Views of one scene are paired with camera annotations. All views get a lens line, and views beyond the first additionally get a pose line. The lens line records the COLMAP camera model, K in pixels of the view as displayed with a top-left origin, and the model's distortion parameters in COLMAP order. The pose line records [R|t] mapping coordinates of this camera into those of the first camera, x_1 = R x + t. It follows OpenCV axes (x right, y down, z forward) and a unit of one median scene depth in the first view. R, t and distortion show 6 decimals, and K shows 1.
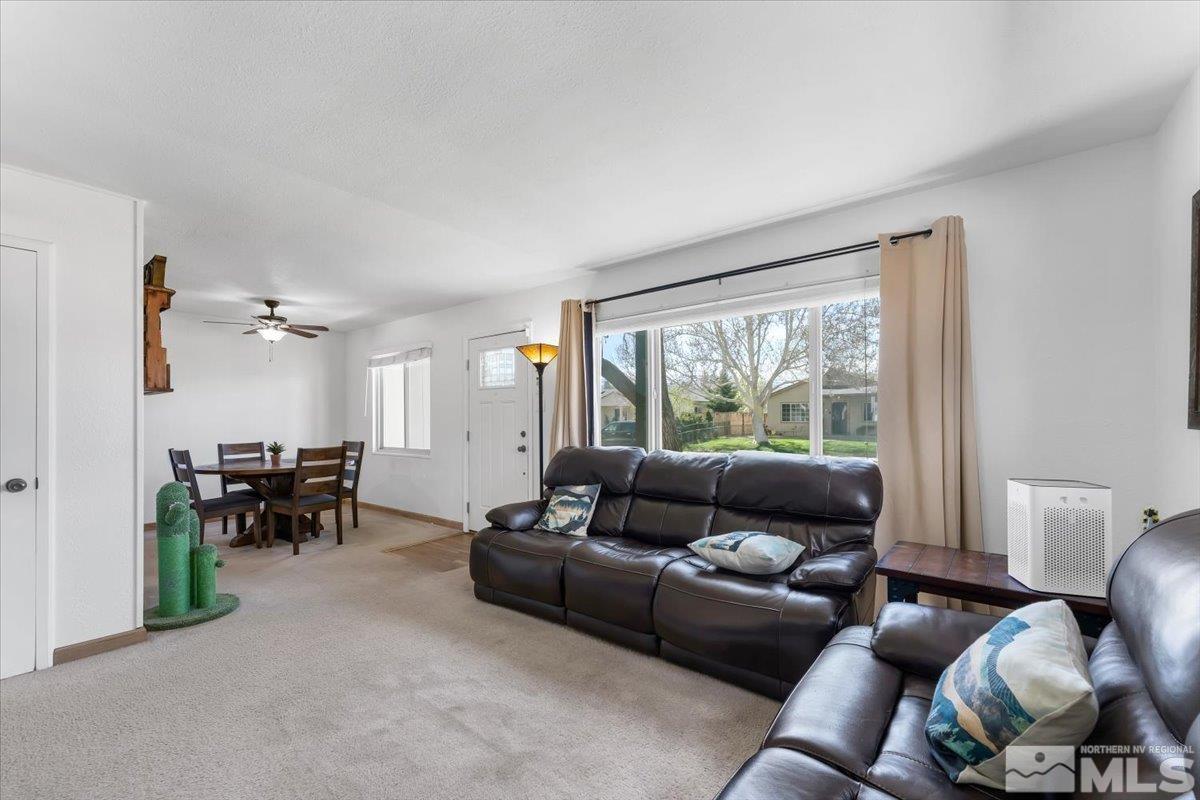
lens RADIAL K [[479.7, 0, 604.4], [0, 479.7, 412.6], [0, 0, 1]] dist [-0.011028, 0.000681]
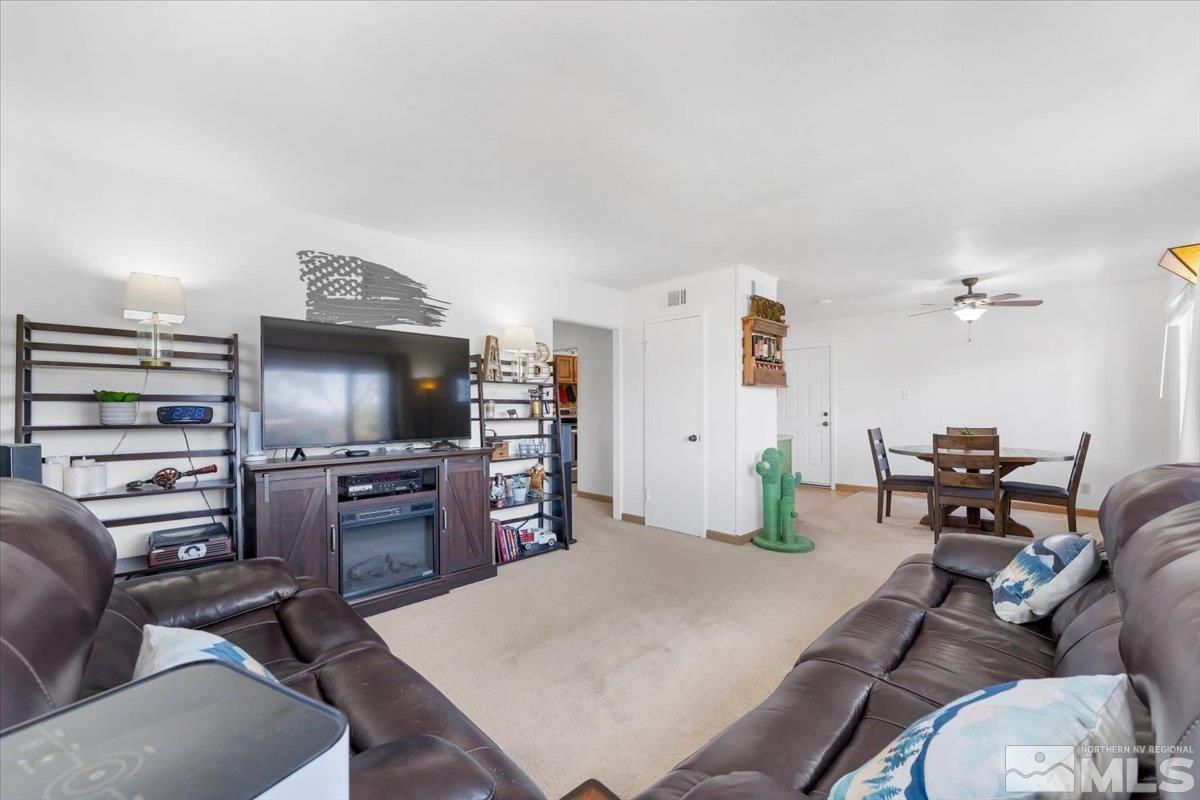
lens RADIAL K [[479.7, 0, 595.8], [0, 479.7, 402.4], [0, 0, 1]] dist [-0.011028, 0.000681]
pose [[-0.145060, -0.005090, -0.989410, 0.378801], [0.018950, 0.999789, -0.007922, 0.006182], [0.989241, -0.019898, -0.144933, 0.430780]]
